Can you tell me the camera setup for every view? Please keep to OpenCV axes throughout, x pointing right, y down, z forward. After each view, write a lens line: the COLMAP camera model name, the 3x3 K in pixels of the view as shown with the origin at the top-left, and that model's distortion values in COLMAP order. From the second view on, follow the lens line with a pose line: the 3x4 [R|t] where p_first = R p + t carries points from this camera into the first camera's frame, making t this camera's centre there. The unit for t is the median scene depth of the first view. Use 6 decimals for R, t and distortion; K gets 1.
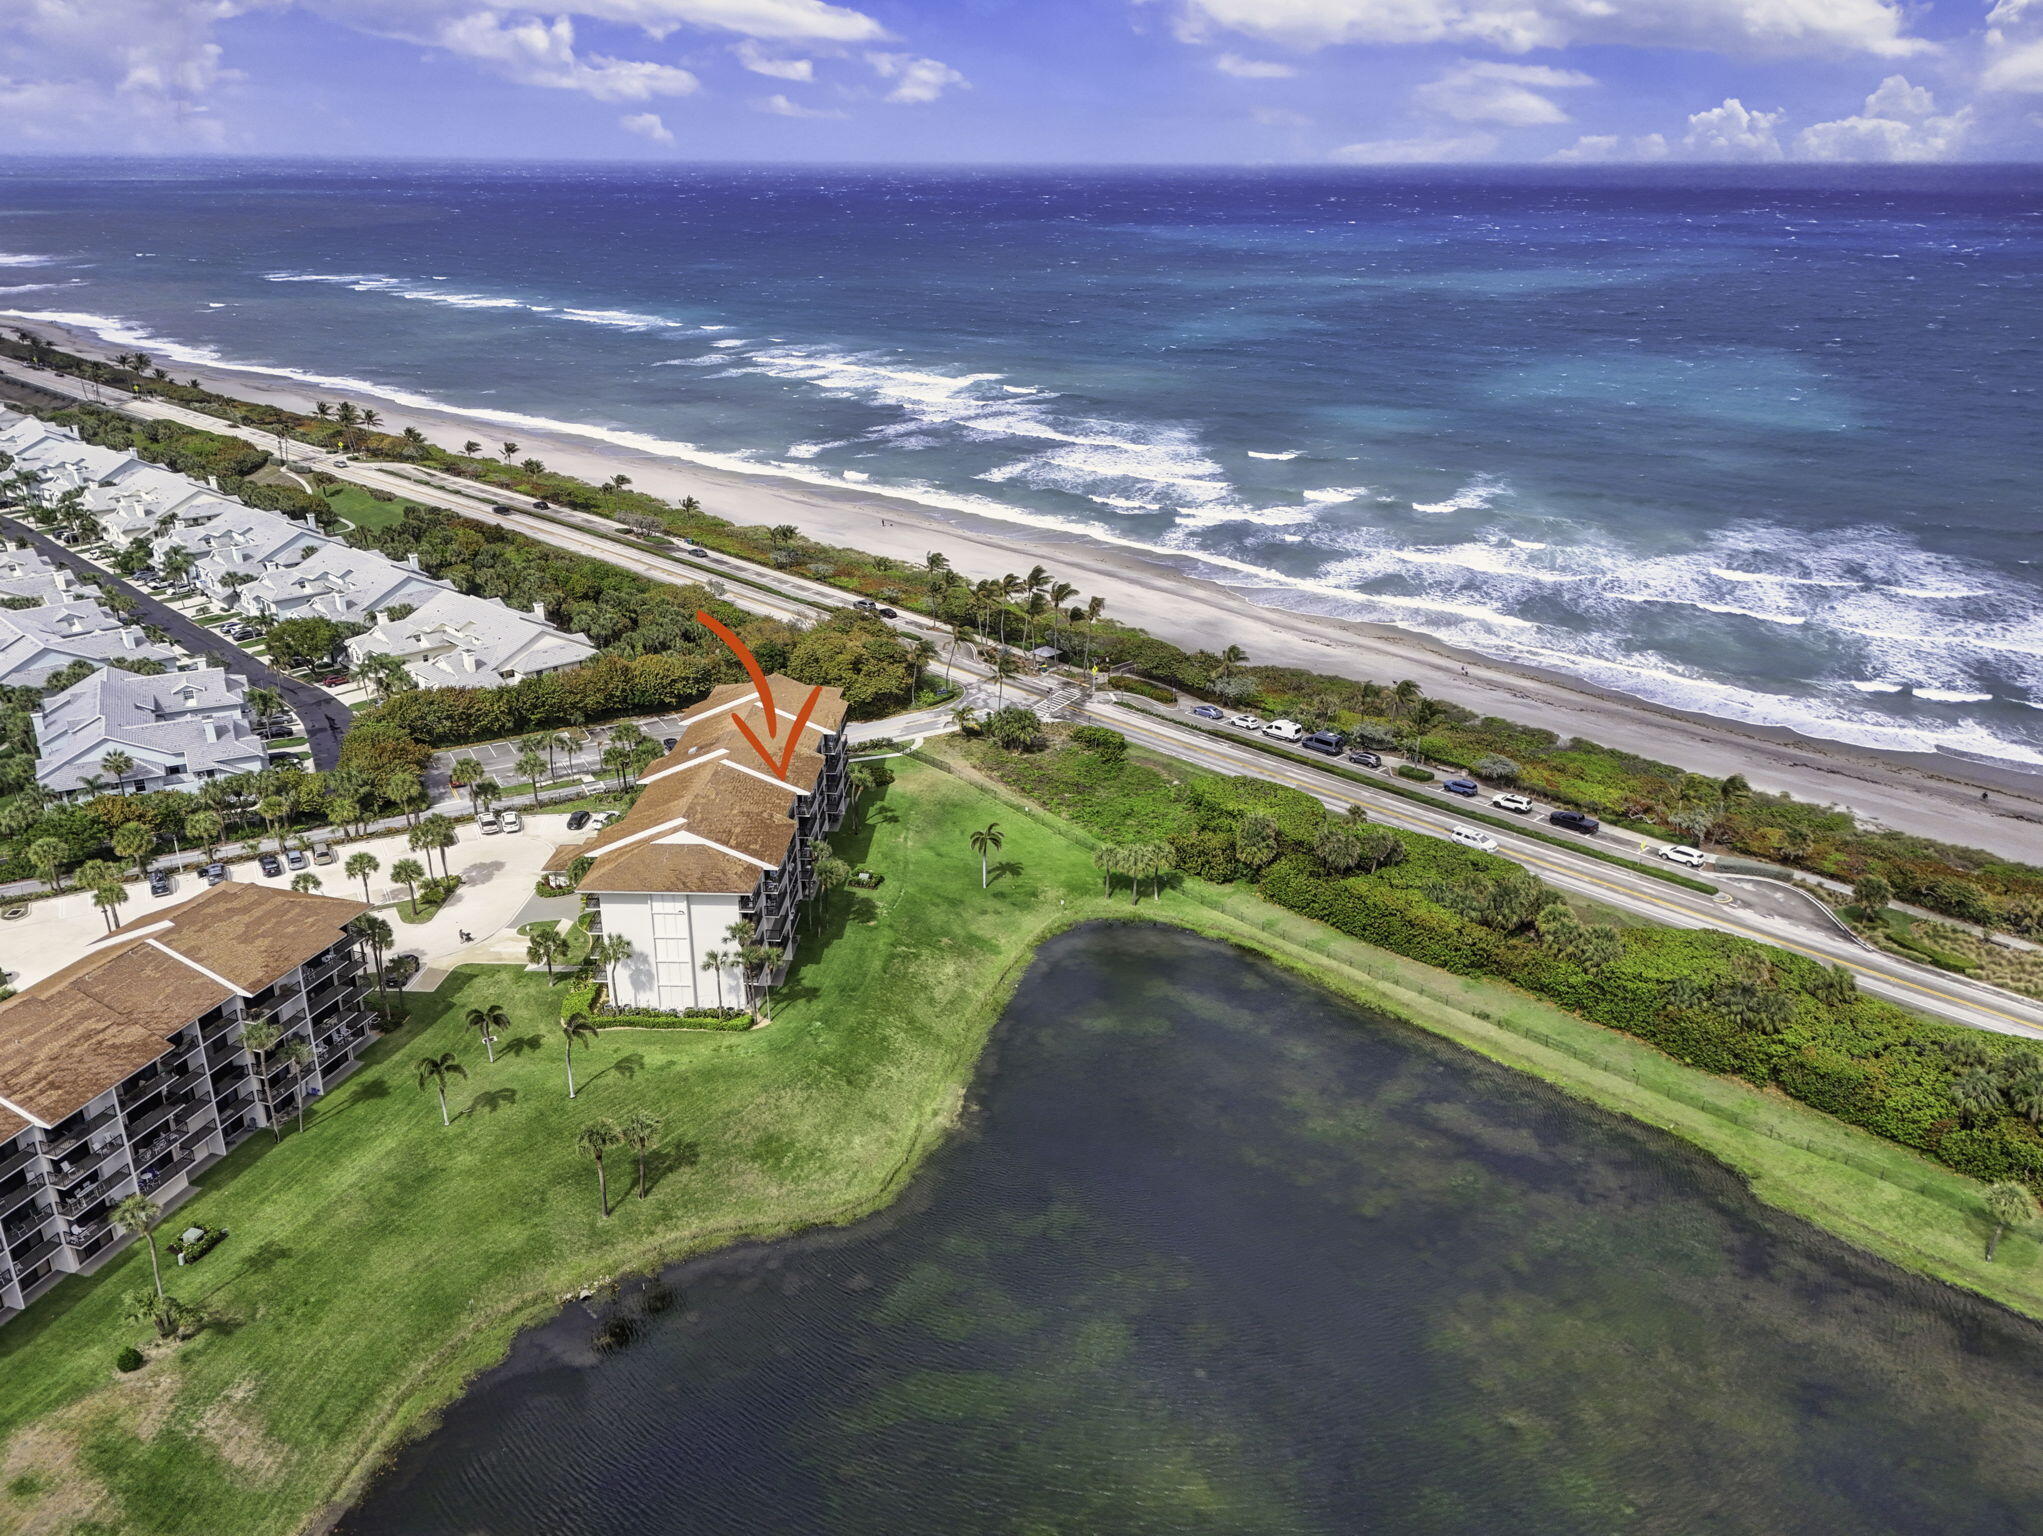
lens RADIAL K [[1553.9, 0, 1021.5], [0, 1553.9, 768.0], [0, 0, 1]] dist [0.085689, -0.080881]
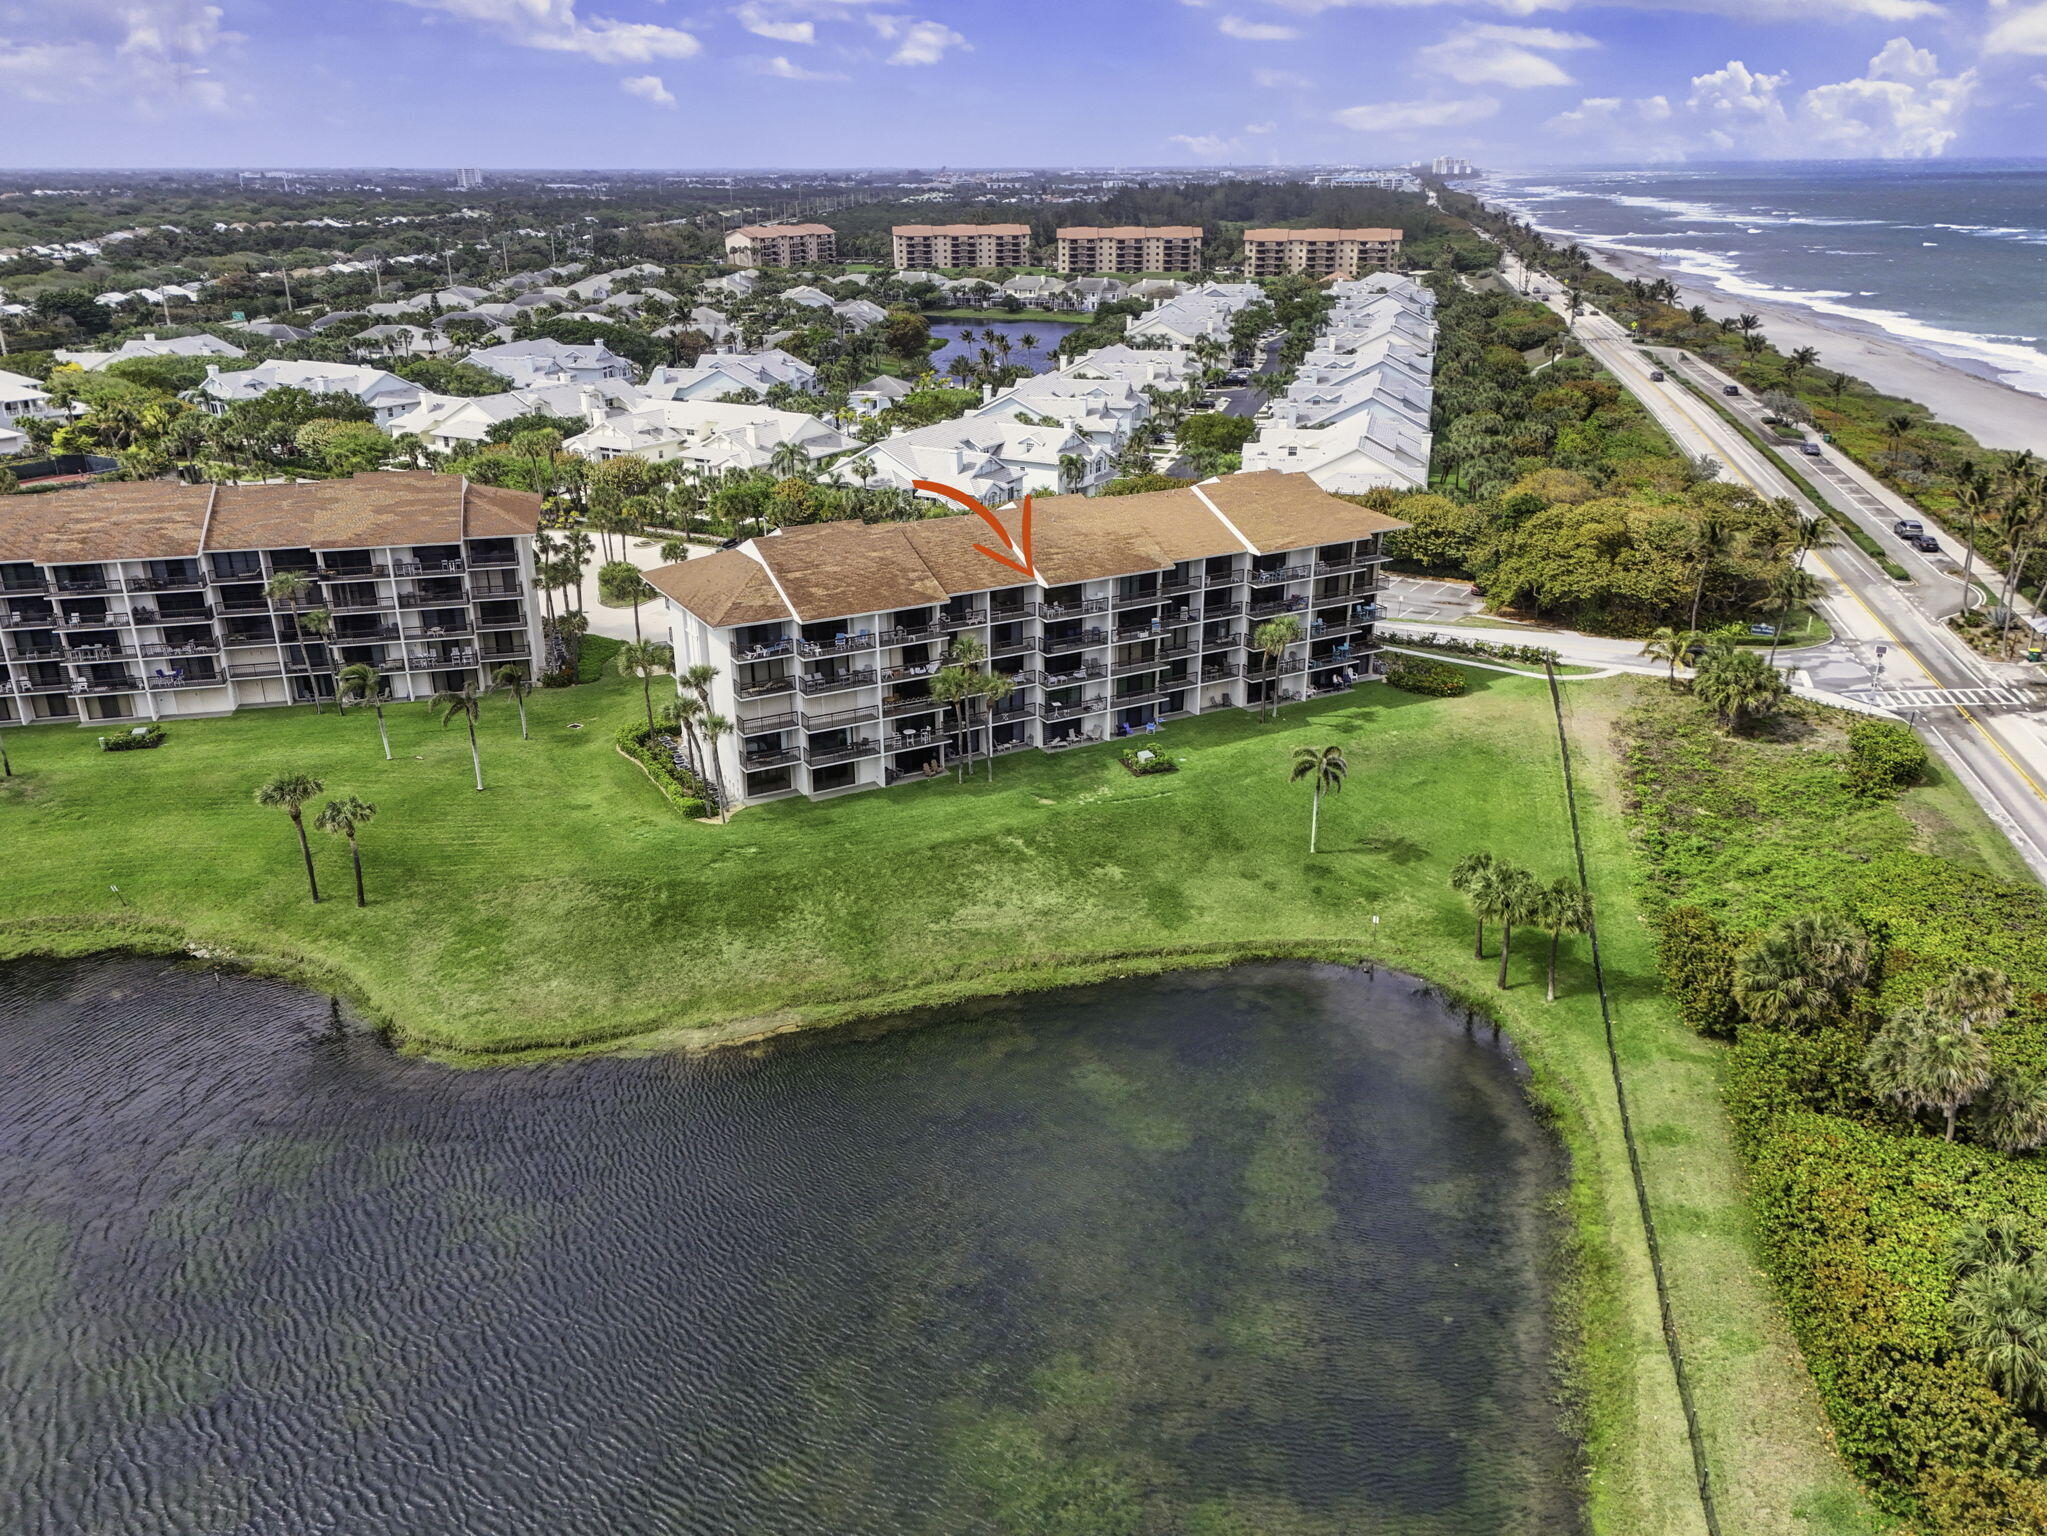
lens RADIAL K [[1573.7, 0, 1023.5], [0, 1573.7, 768.0], [0, 0, 1]] dist [0.090702, -0.082846]
pose [[0.513690, 0.297393, -0.804785, 0.390180], [-0.309045, 0.939177, 0.149793, -0.006467], [0.800383, 0.171768, 0.574354, 0.575392]]
